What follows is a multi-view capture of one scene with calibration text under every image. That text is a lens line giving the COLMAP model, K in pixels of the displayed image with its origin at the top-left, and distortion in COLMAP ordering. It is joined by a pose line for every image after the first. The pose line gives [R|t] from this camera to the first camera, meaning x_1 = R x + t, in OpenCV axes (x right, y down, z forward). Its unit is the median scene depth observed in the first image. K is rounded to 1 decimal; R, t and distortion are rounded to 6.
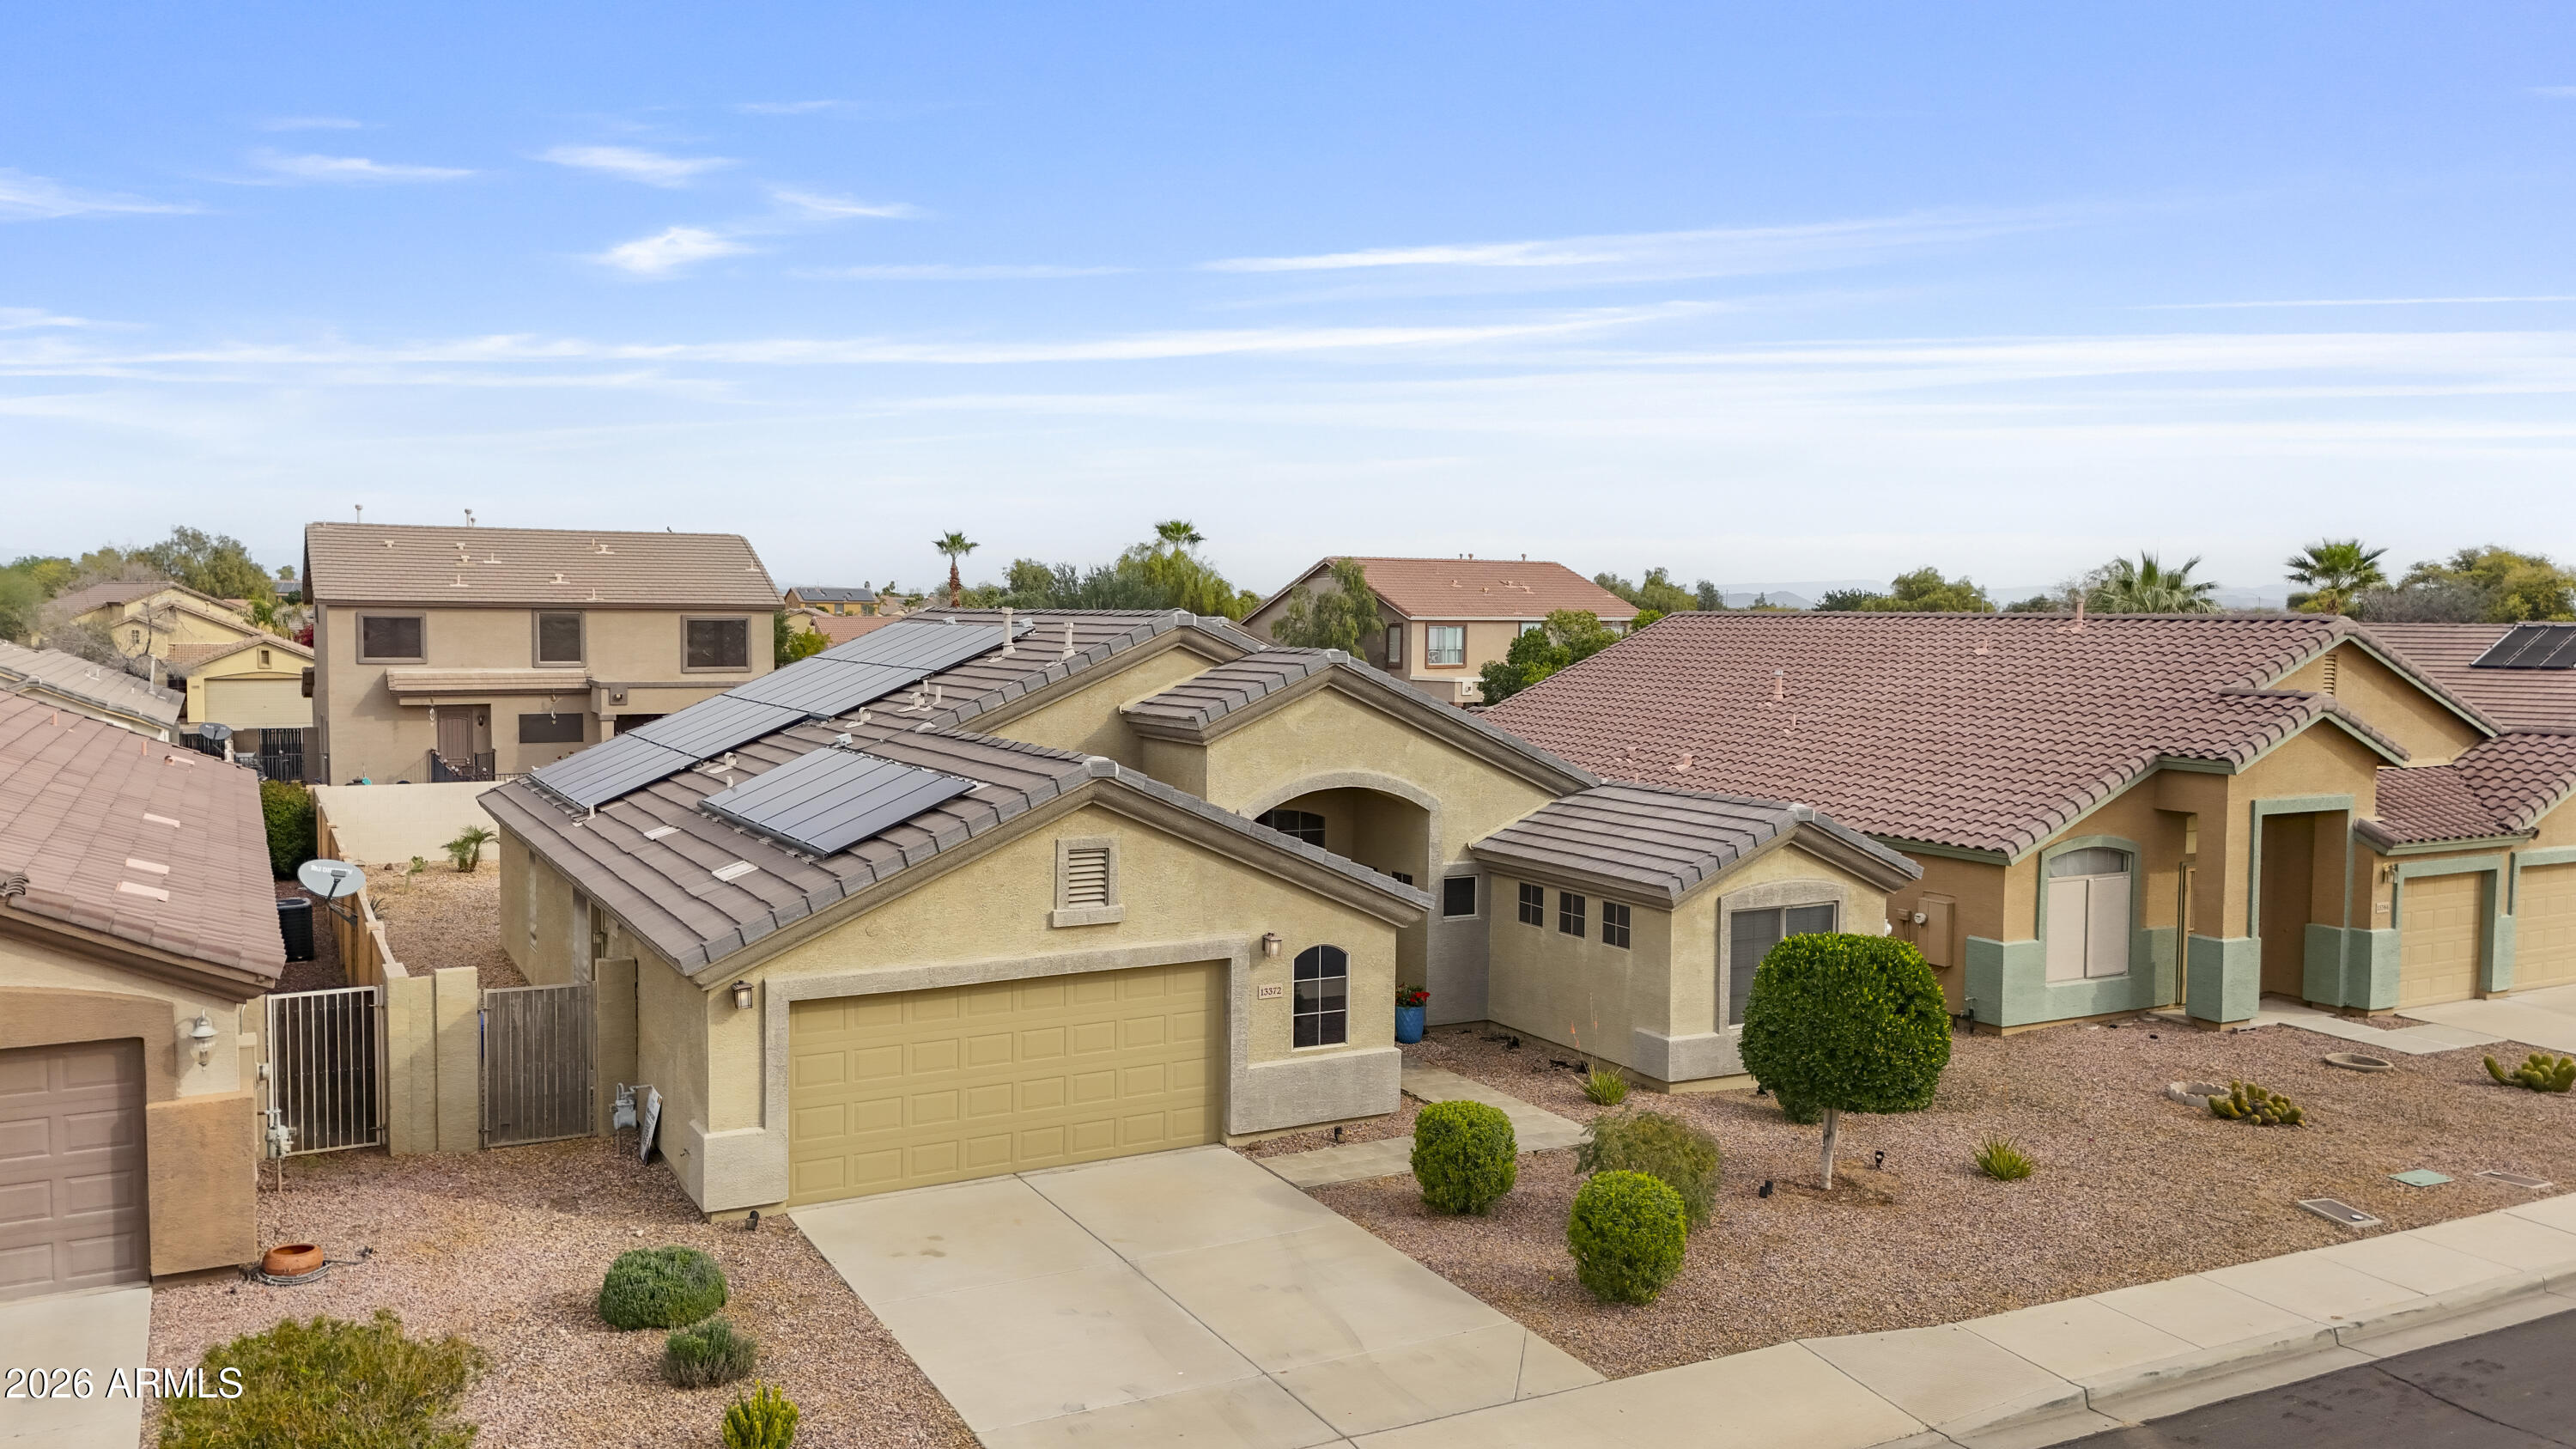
lens RADIAL K [[1887.6, 0, 1288.0], [0, 1887.6, 724.5], [0, 0, 1]] dist [0.075469, -0.066717]
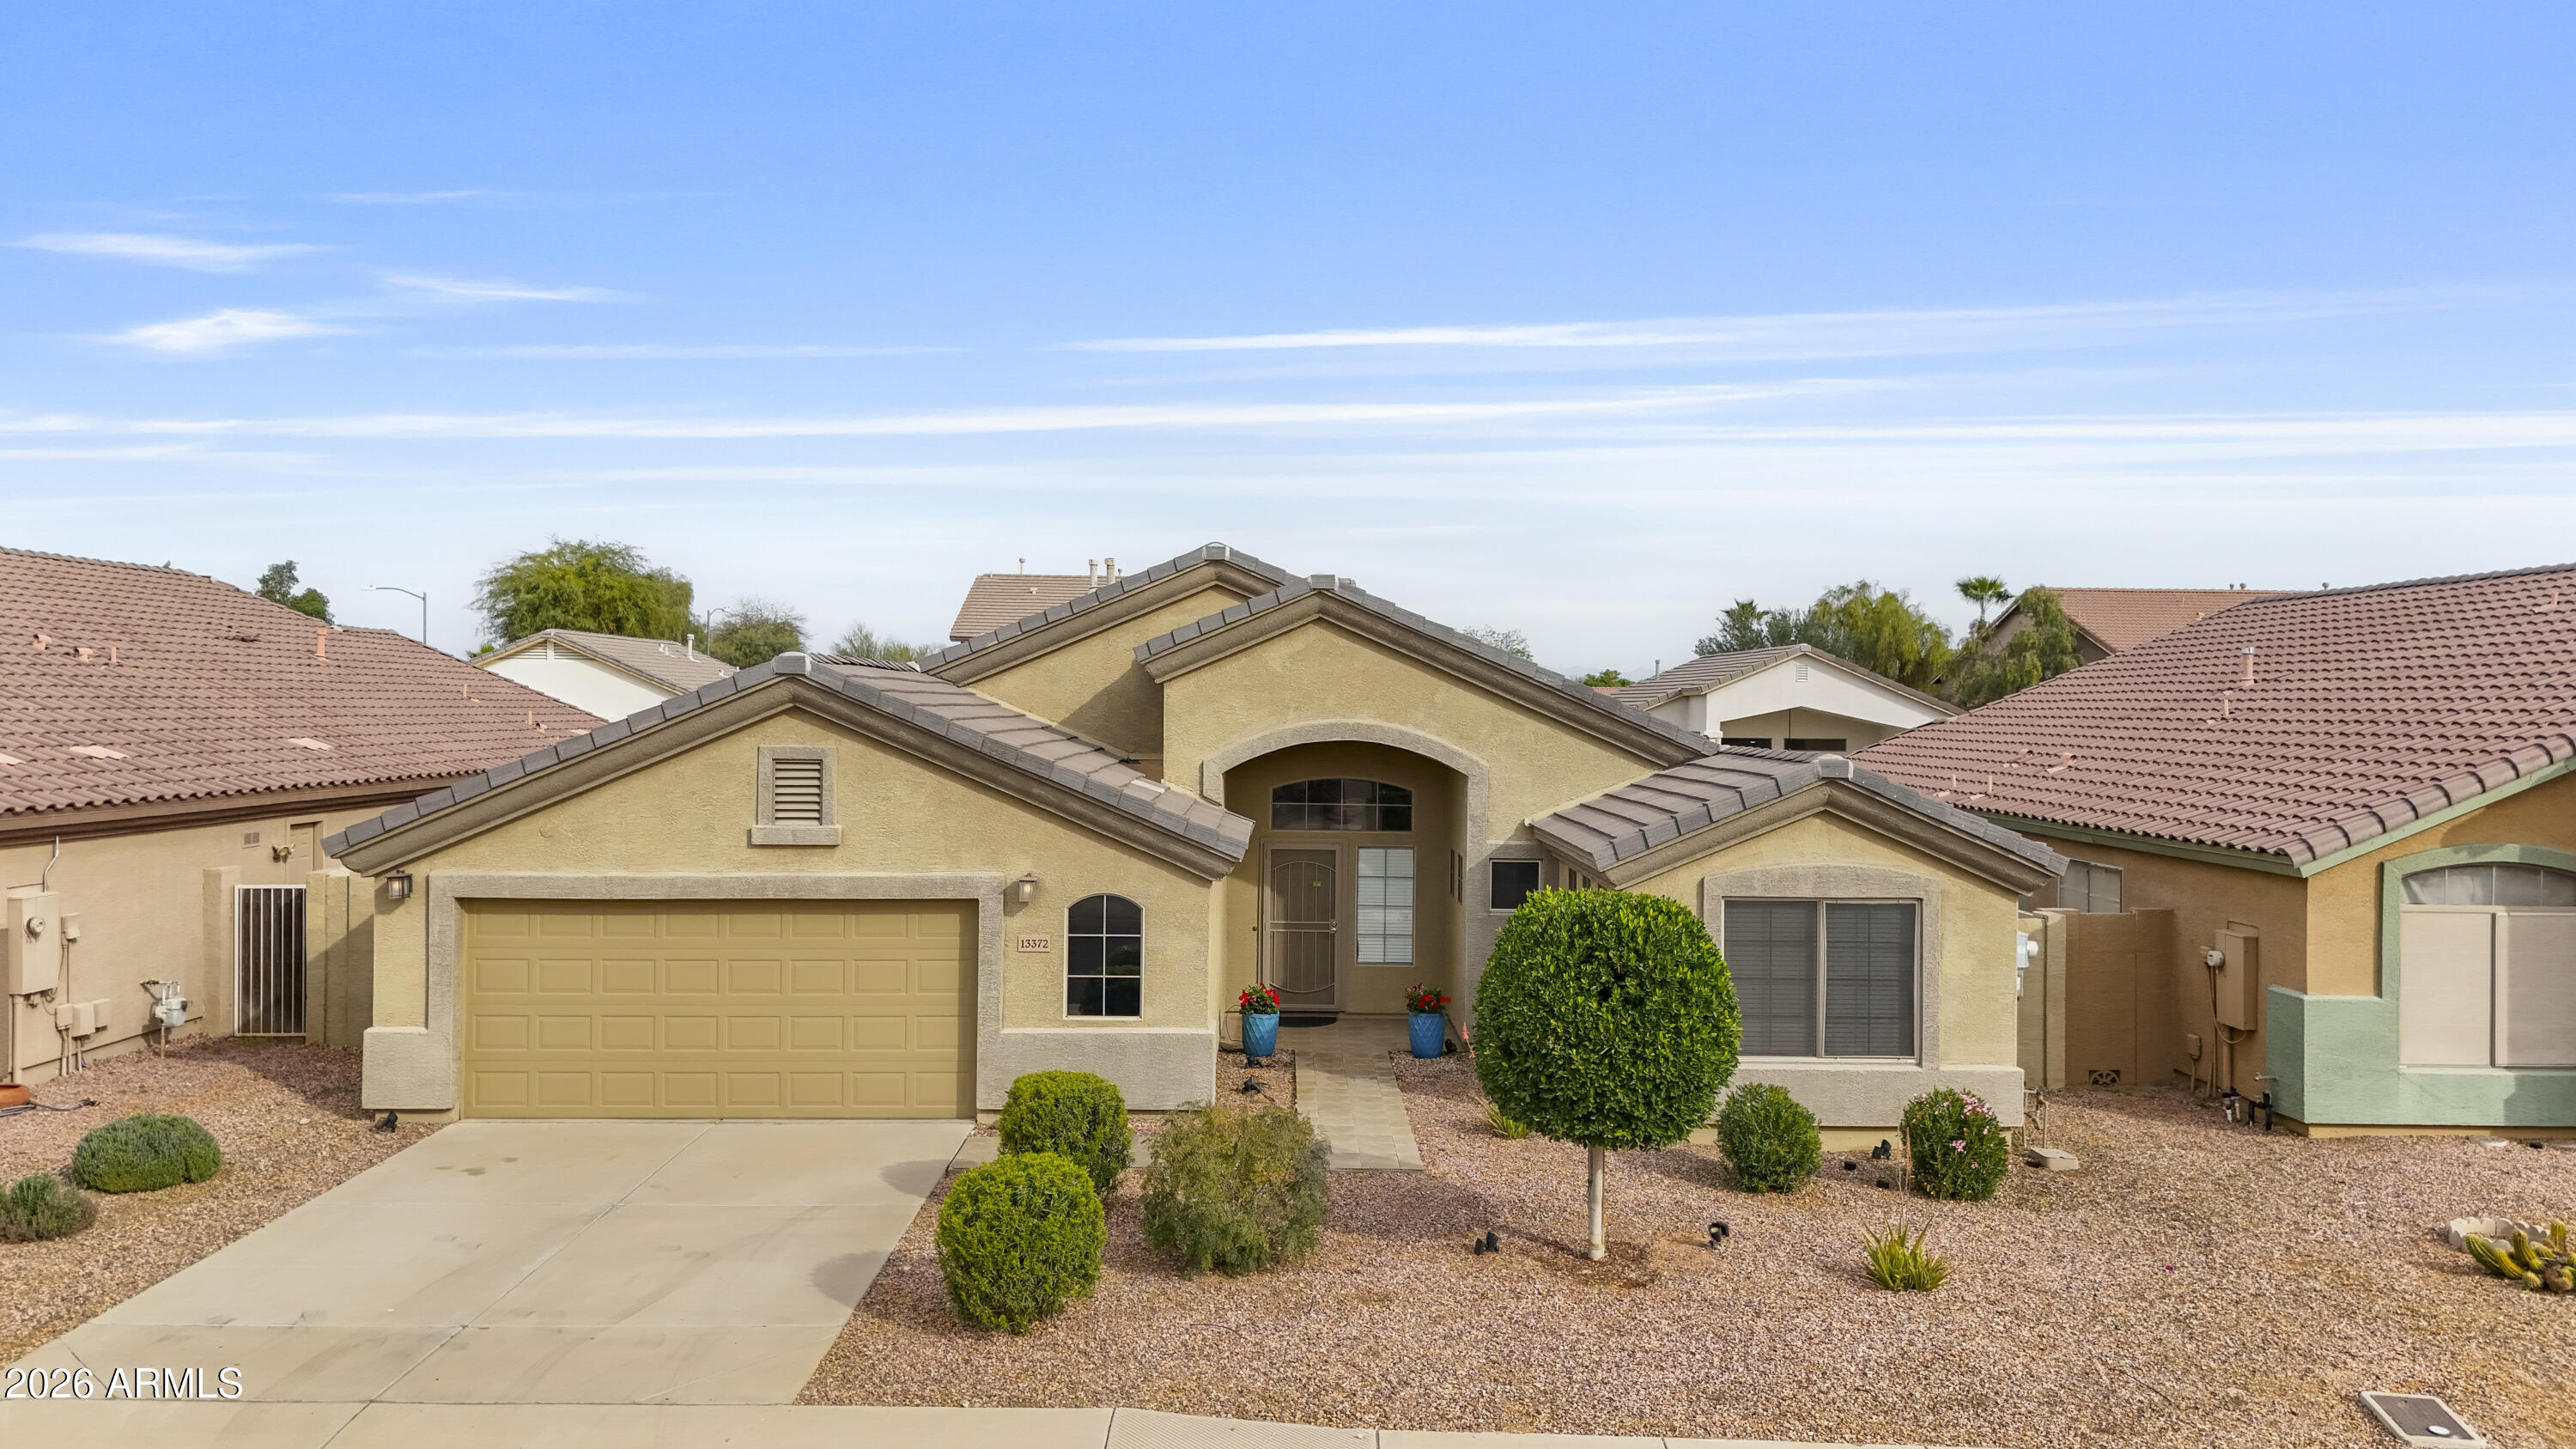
lens RADIAL K [[1887.6, 0, 1288.0], [0, 1887.6, 724.5], [0, 0, 1]] dist [0.075469, -0.066717]
pose [[0.878369, 0.003443, -0.477971, 0.465158], [-0.029119, 0.998502, -0.046319, 0.075008], [0.477095, 0.054603, 0.877154, 0.291967]]
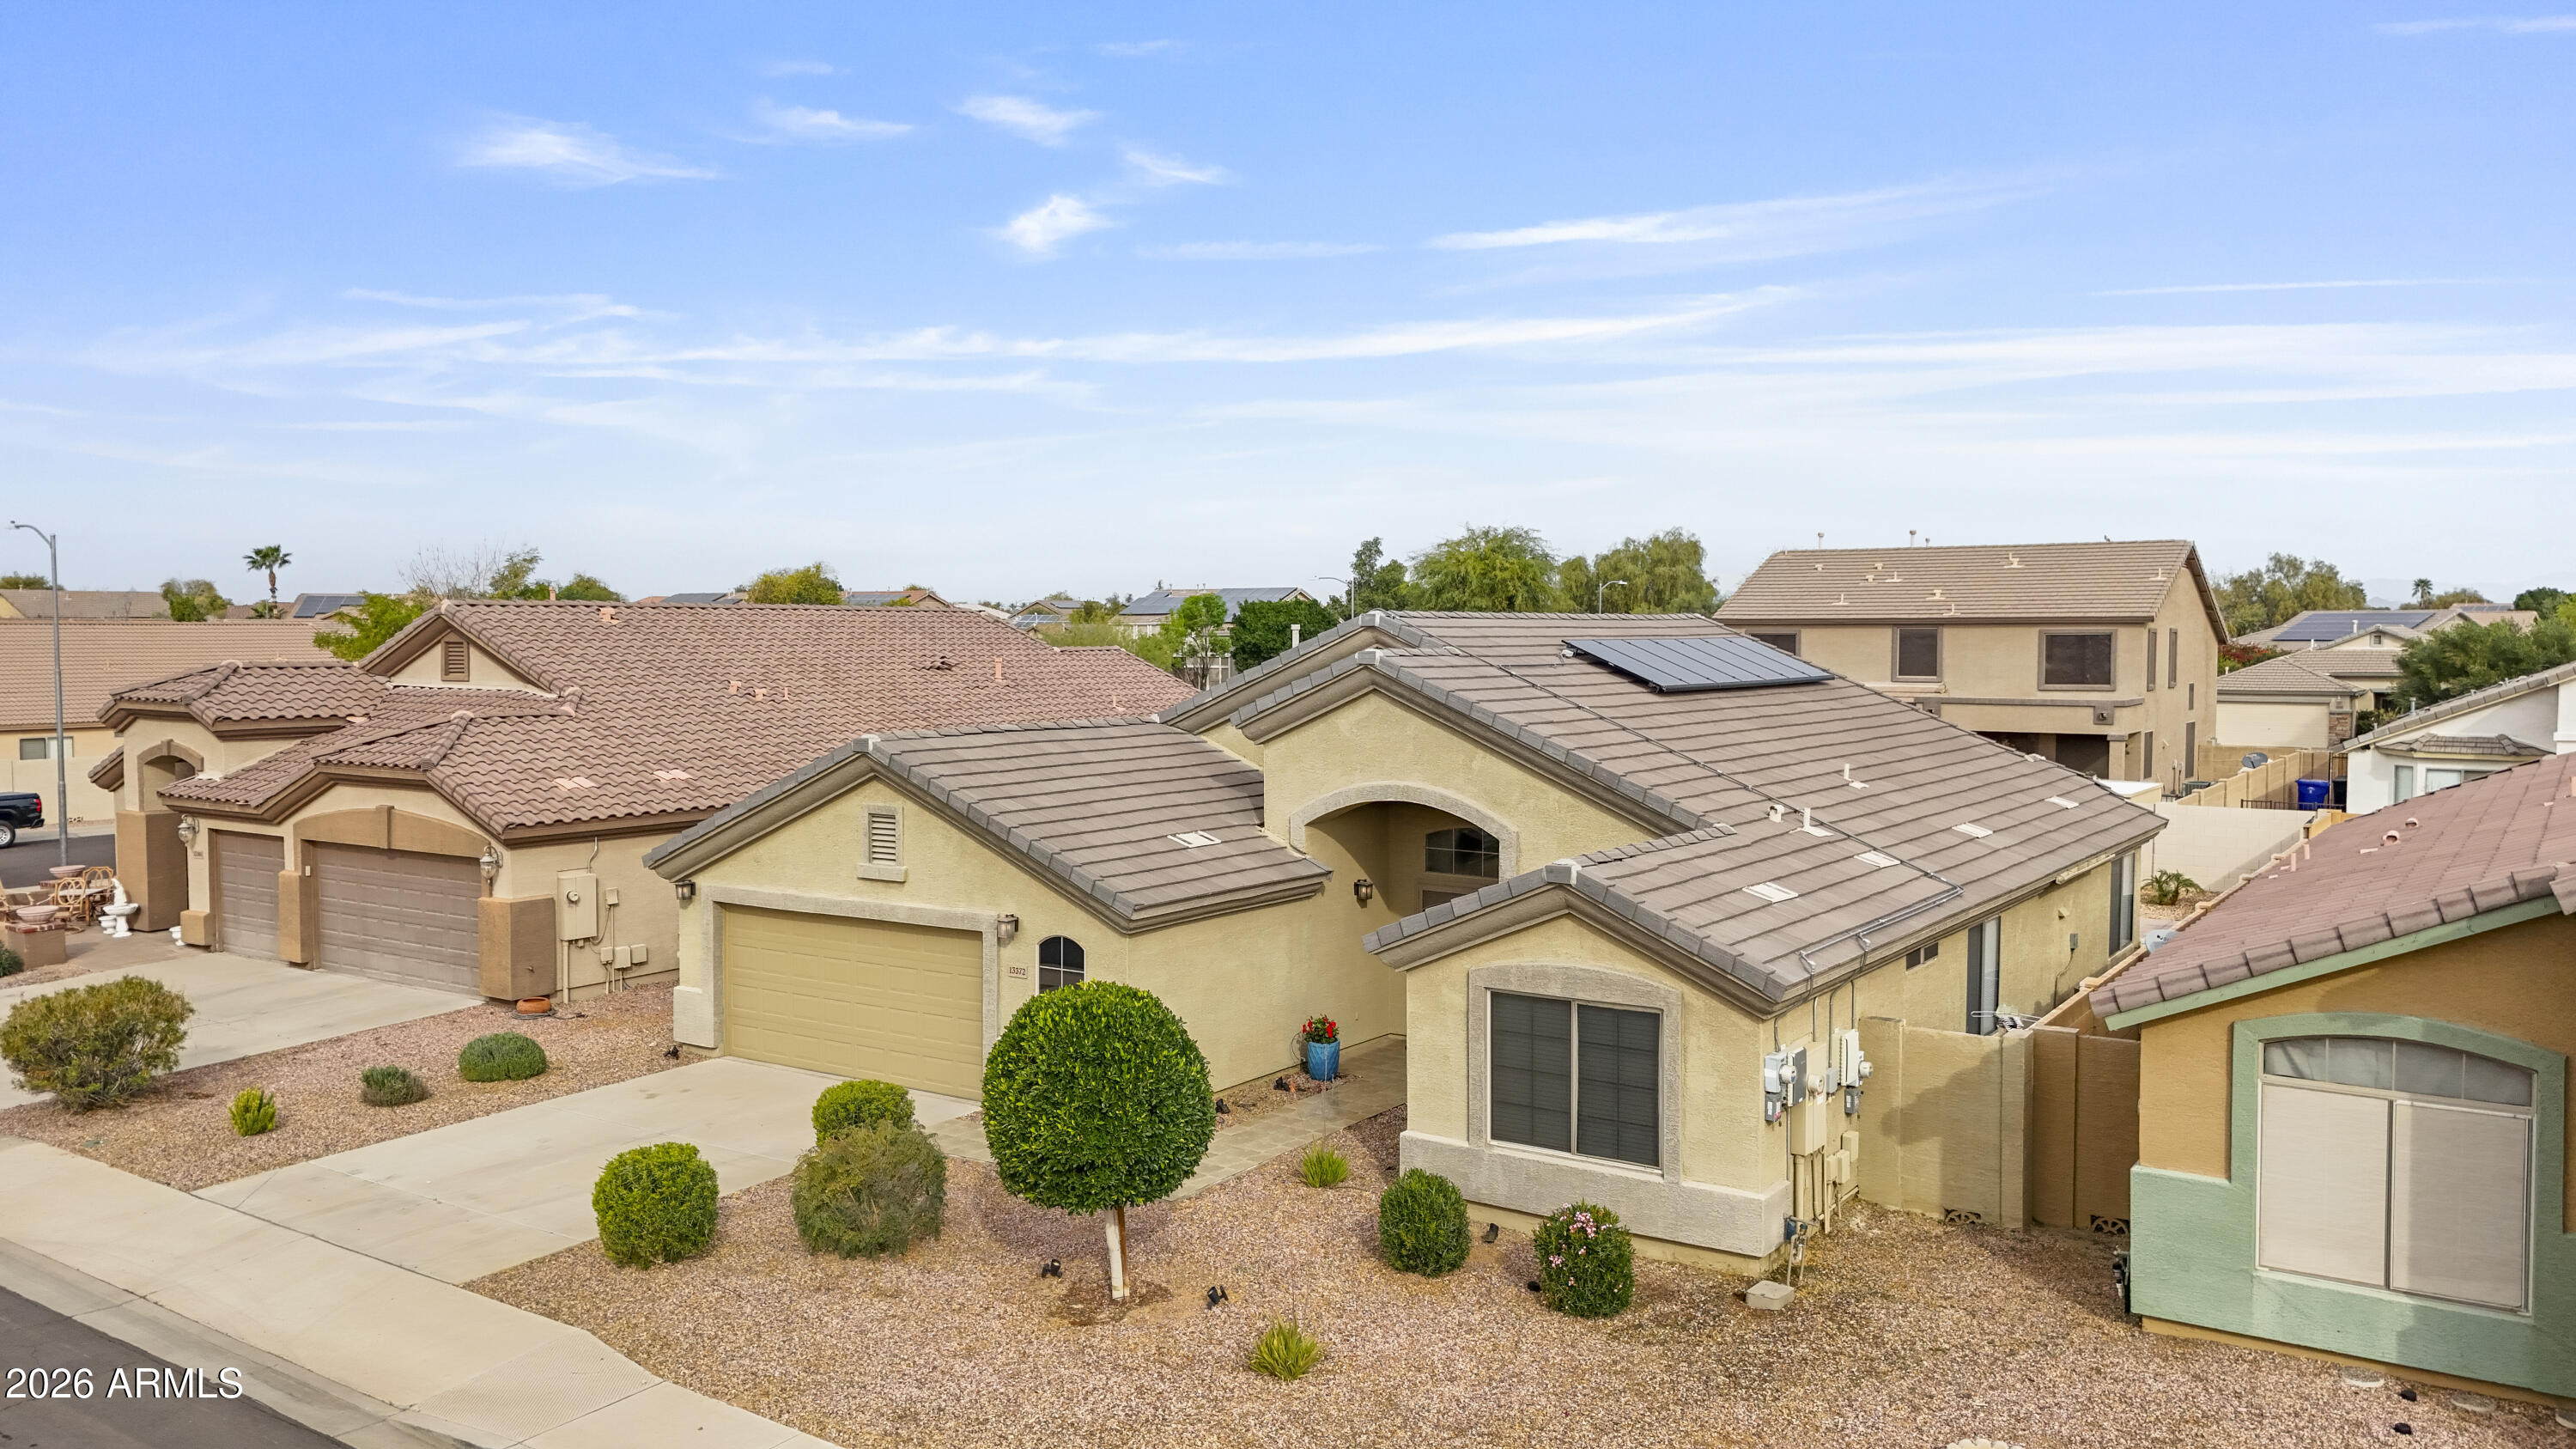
lens RADIAL K [[1887.6, 0, 1288.0], [0, 1887.6, 724.5], [0, 0, 1]] dist [0.075469, -0.066717]
pose [[0.447789, 0.034678, -0.893467, 0.934734], [-0.047440, 0.998762, 0.014989, -0.016911], [0.892880, 0.035674, 0.448879, 0.621289]]
